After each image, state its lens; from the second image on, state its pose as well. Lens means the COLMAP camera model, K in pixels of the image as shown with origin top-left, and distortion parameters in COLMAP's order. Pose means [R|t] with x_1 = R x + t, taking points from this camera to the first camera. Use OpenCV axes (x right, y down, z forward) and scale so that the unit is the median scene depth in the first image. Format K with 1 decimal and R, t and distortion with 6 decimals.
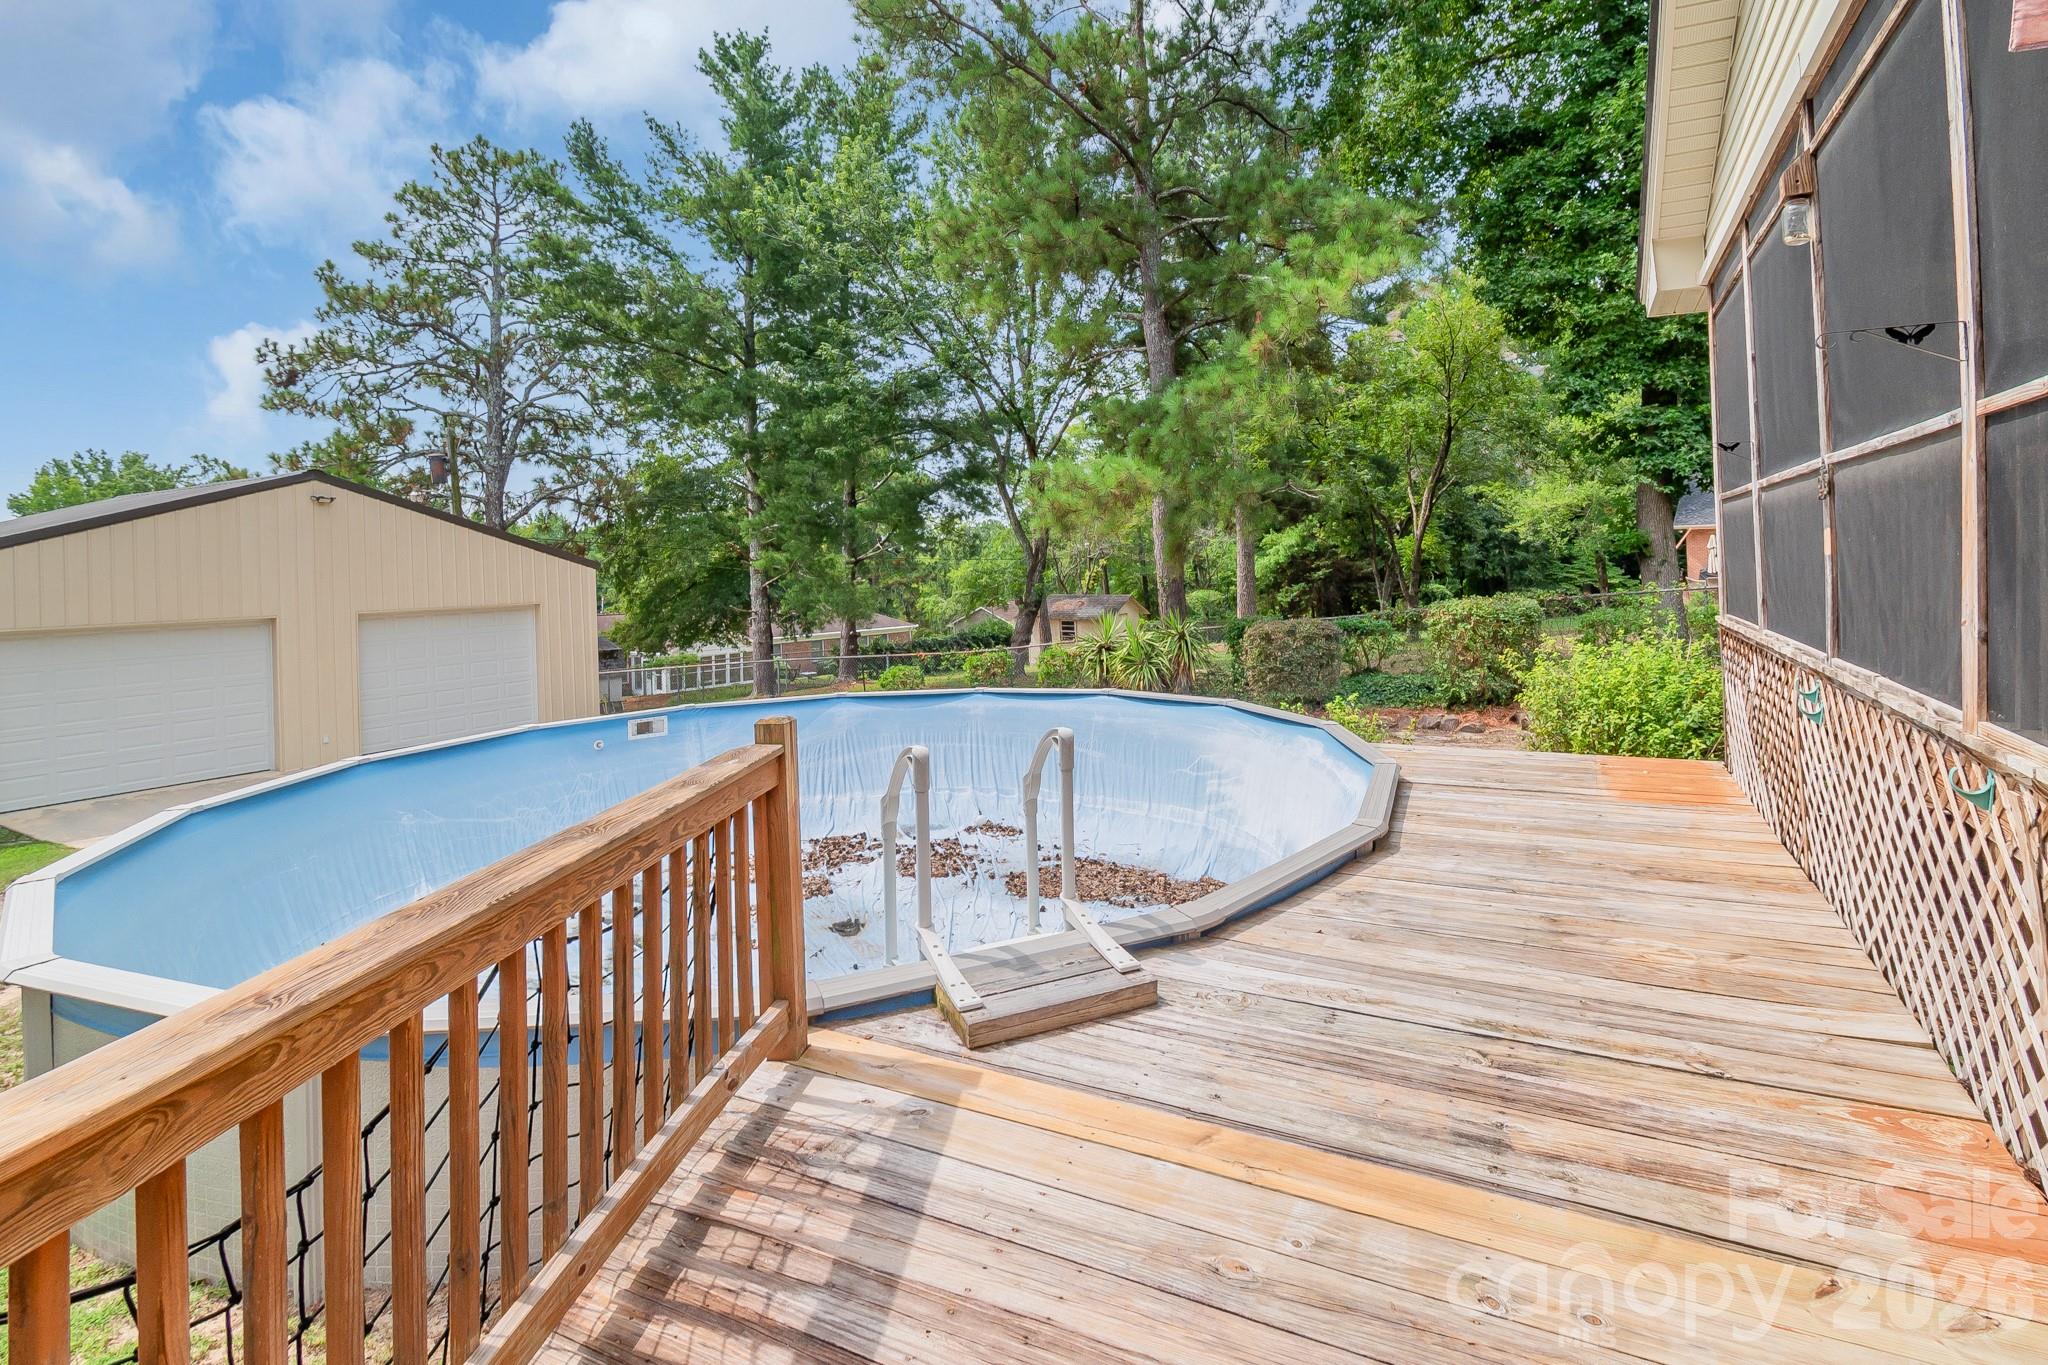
lens RADIAL K [[944.5, 0, 1059.6], [0, 944.5, 569.6], [0, 0, 1]] dist [0.004964, -0.001019]
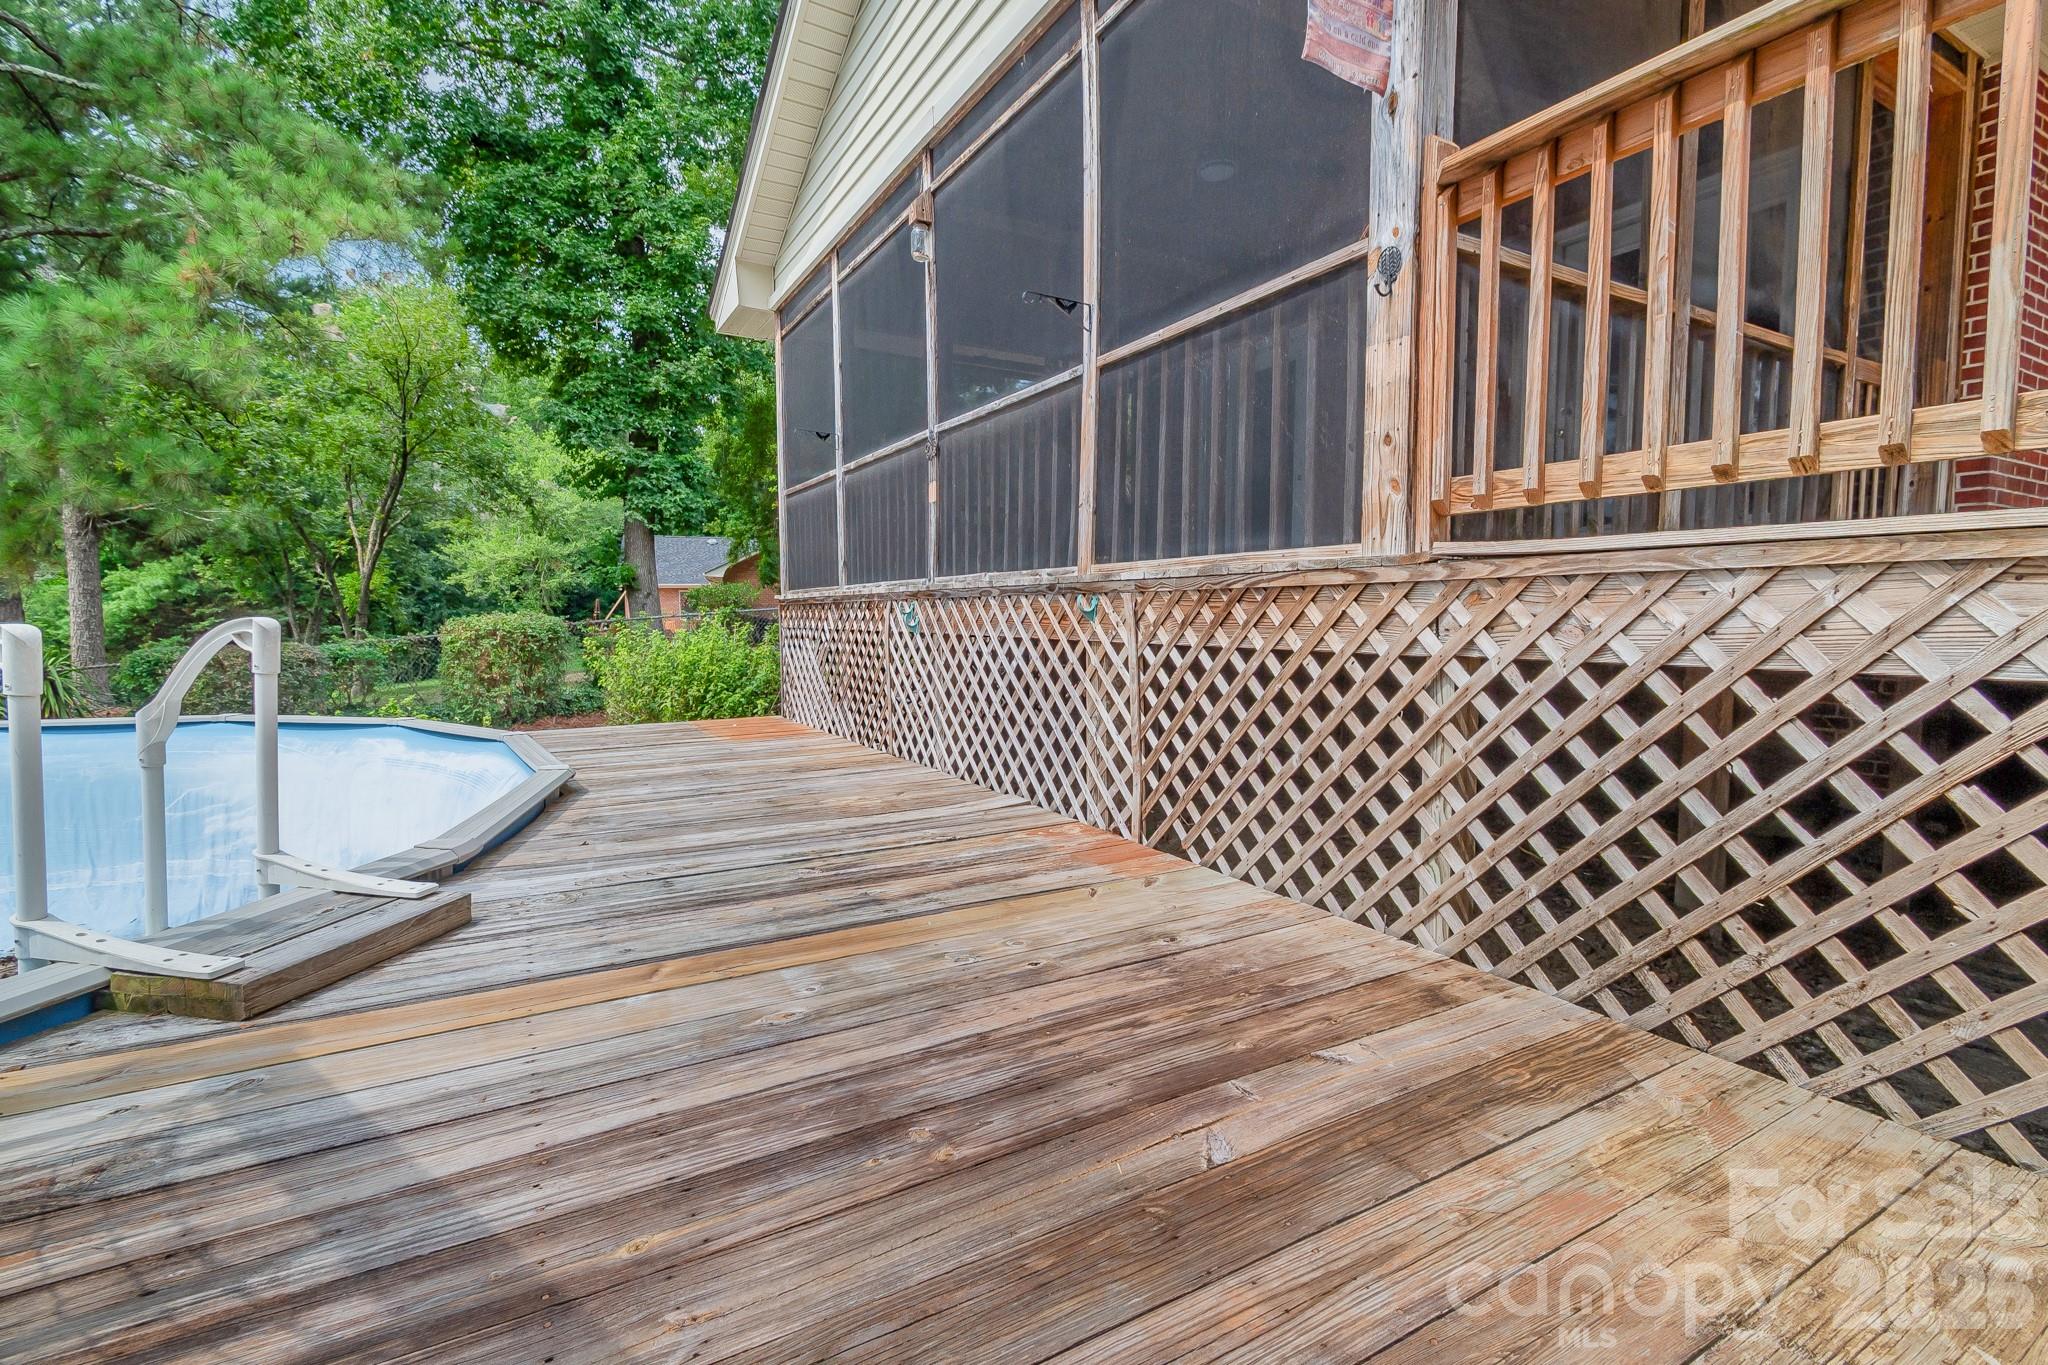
lens RADIAL K [[944.5, 0, 1012.4], [0, 944.5, 678.4], [0, 0, 1]] dist [0.004964, -0.001019]
pose [[0.573873, -0.040519, 0.817941, -0.291547], [-0.015212, 0.998076, 0.060115, 0.184820], [-0.818803, -0.046941, 0.572152, 0.140553]]
